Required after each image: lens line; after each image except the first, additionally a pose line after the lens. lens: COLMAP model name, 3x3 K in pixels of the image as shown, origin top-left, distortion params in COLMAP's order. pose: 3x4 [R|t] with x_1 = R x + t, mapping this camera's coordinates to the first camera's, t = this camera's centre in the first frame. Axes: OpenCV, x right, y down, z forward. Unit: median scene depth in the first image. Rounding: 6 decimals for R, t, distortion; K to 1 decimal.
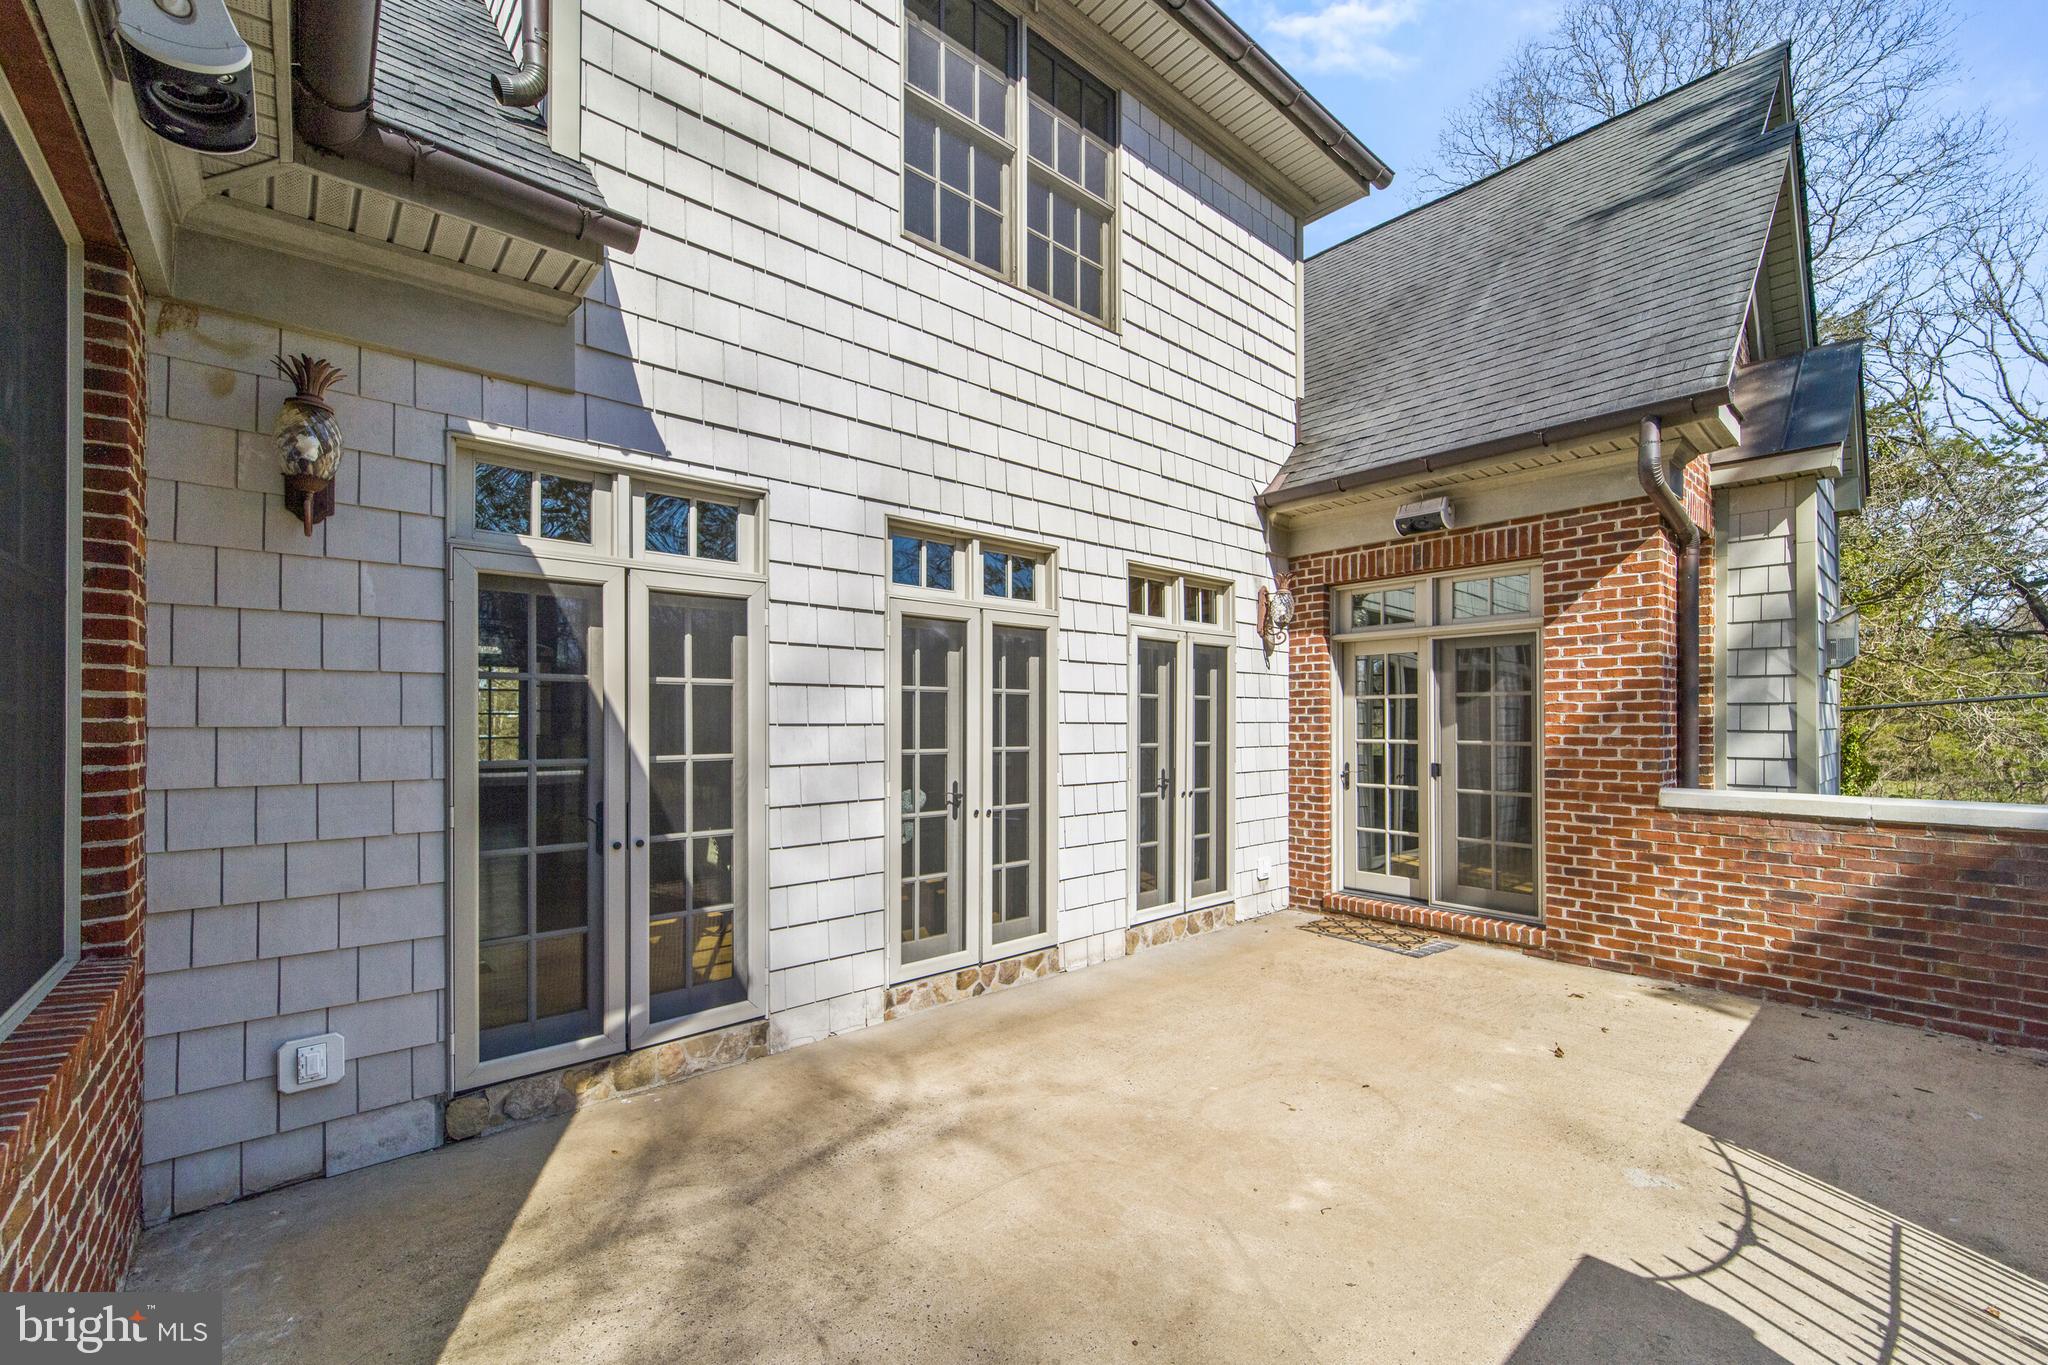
lens RADIAL K [[829.8, 0, 1055.3], [0, 829.8, 723.3], [0, 0, 1]] dist [0.002425, -0.000261]
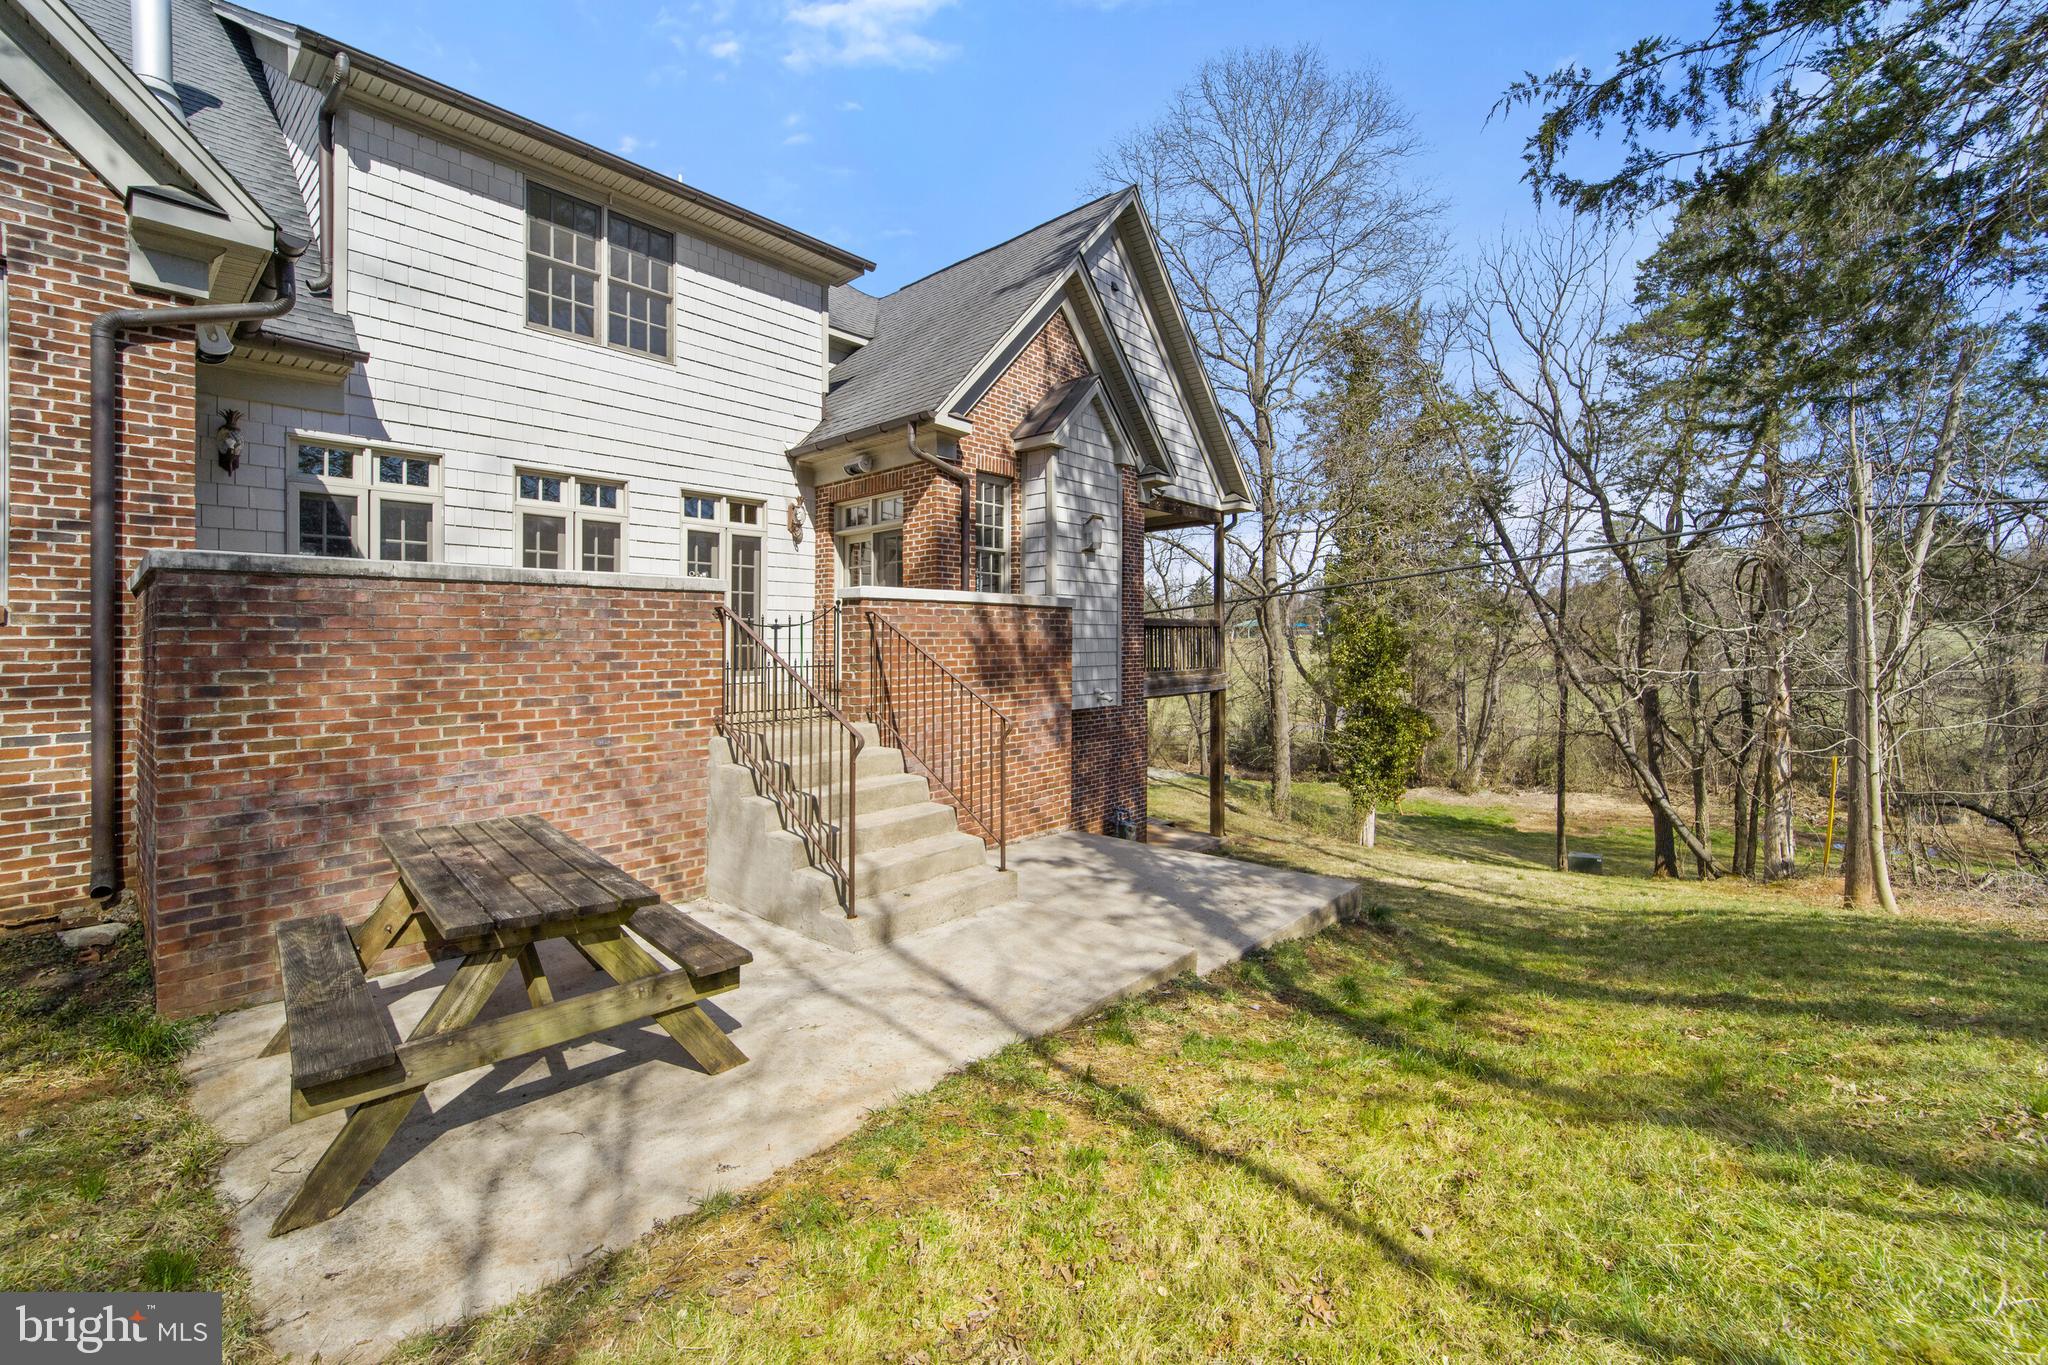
lens RADIAL K [[829.8, 0, 998.8], [0, 829.8, 636.7], [0, 0, 1]] dist [0.002425, -0.000261]
pose [[0.995796, -0.009117, 0.091145, 0.640930], [0.010506, 0.999836, -0.014770, 0.173272], [-0.090995, 0.015666, 0.995728, -0.917319]]
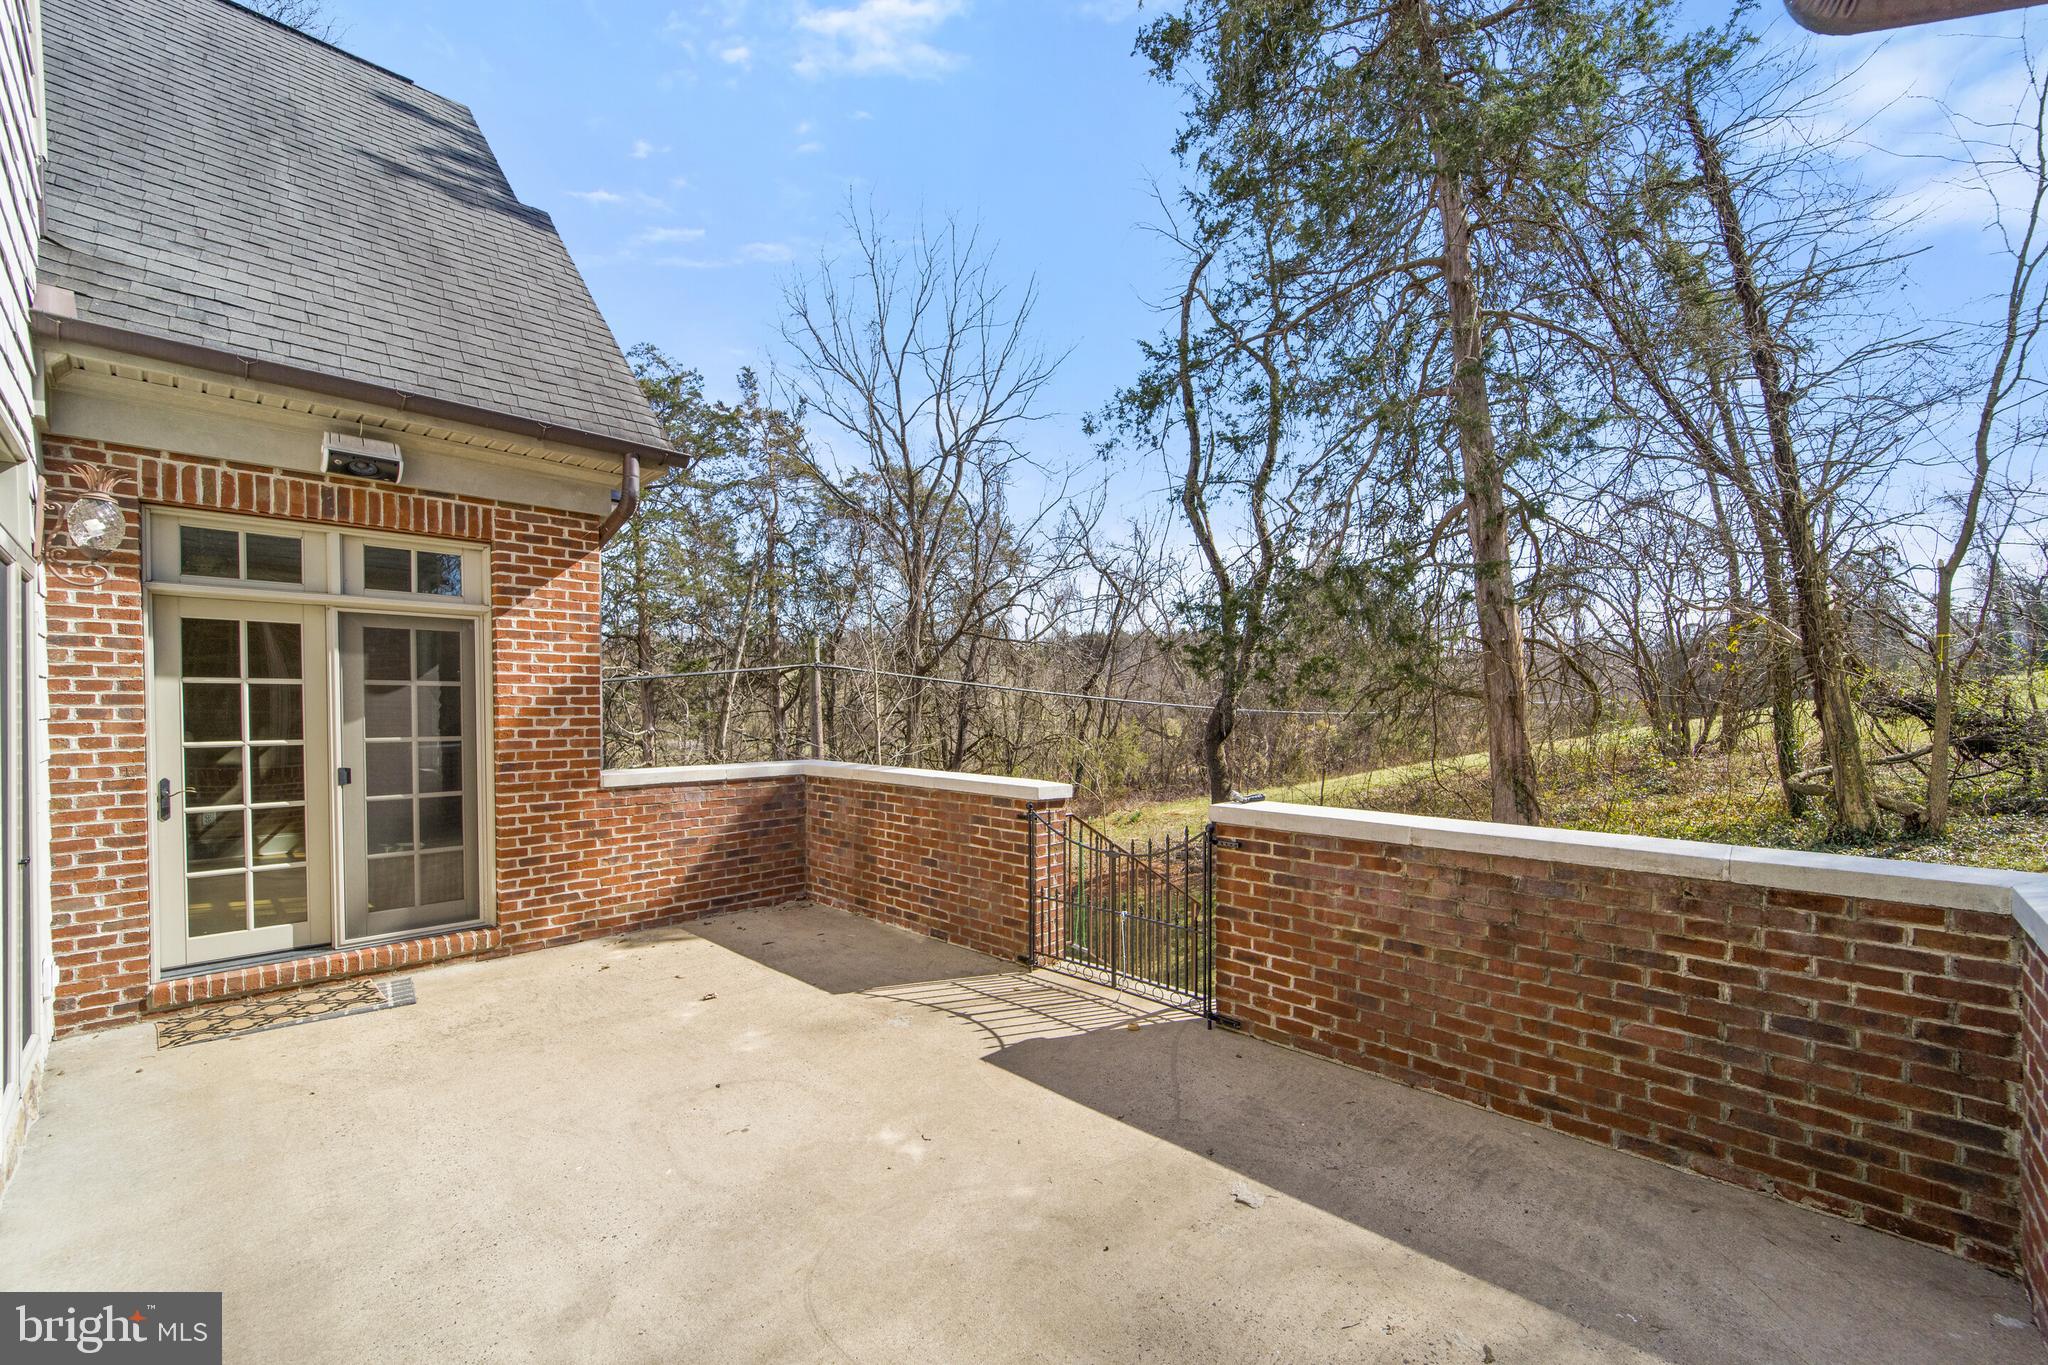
lens RADIAL K [[829.8, 0, 998.2], [0, 829.8, 718.5], [0, 0, 1]] dist [0.002425, -0.000261]
pose [[-0.040218, -0.015887, 0.999065, -0.419285], [0.000799, 0.999873, 0.015932, -0.012927], [-0.999191, 0.001439, -0.040201, 0.469939]]
